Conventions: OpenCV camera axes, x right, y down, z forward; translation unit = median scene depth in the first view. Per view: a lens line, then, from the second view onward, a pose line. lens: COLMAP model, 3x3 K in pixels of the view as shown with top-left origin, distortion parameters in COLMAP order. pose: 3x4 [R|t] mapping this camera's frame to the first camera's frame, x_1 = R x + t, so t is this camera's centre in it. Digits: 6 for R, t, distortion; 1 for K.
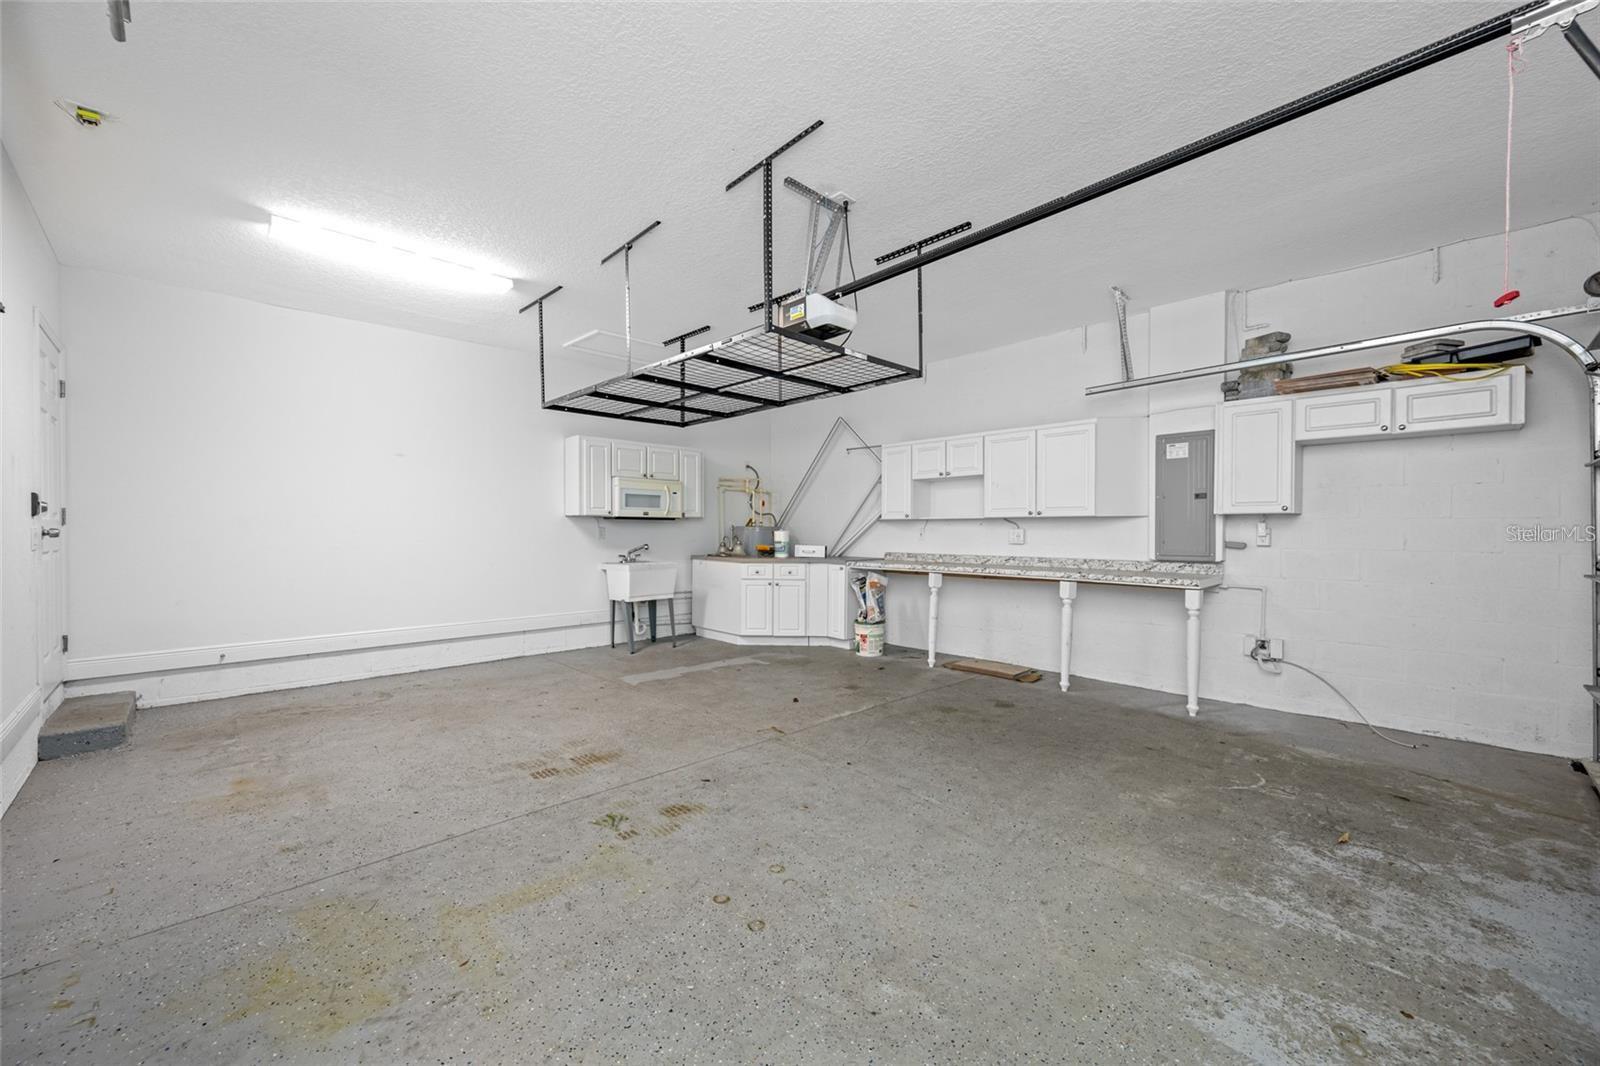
lens RADIAL K [[635.6, 0, 803.0], [0, 635.6, 537.3], [0, 0, 1]] dist [-0.000397, -0.000170]
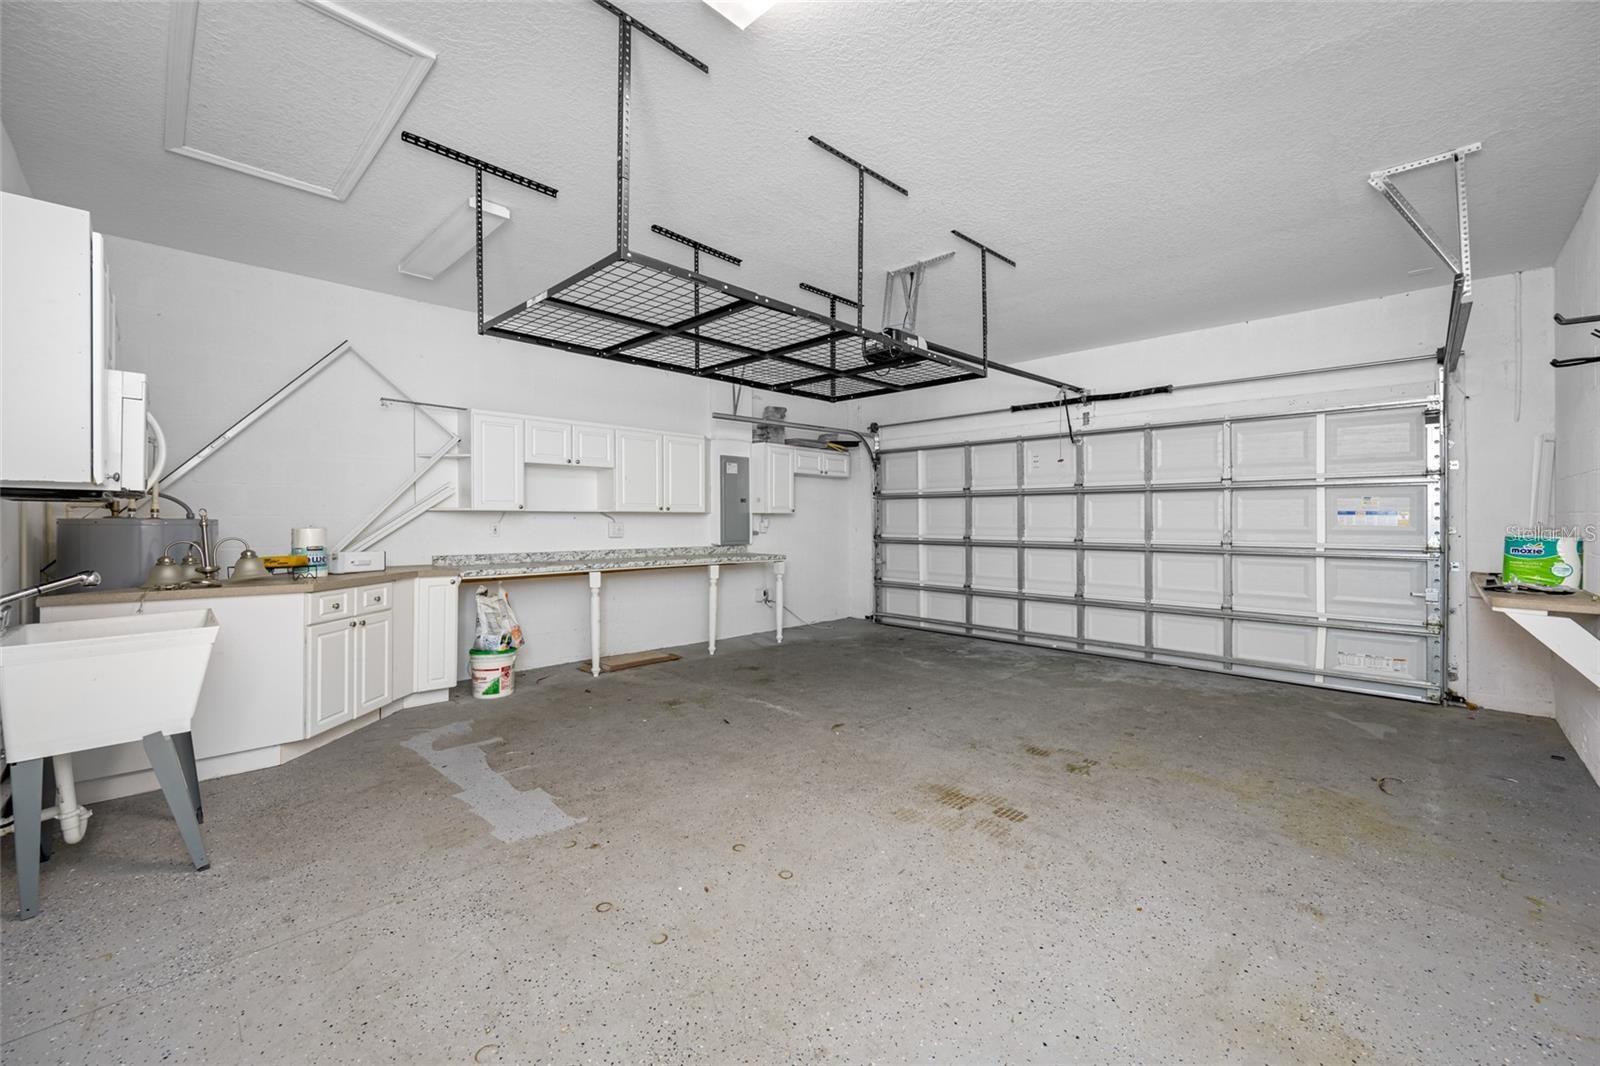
lens RADIAL K [[635.6, 0, 803.2], [0, 635.6, 520.9], [0, 0, 1]] dist [-0.000397, -0.000170]
pose [[-0.024464, -0.000656, 0.999700, -1.031981], [0.010923, 0.999940, 0.000923, -0.020302], [-0.999641, 0.010942, -0.024456, 1.069604]]
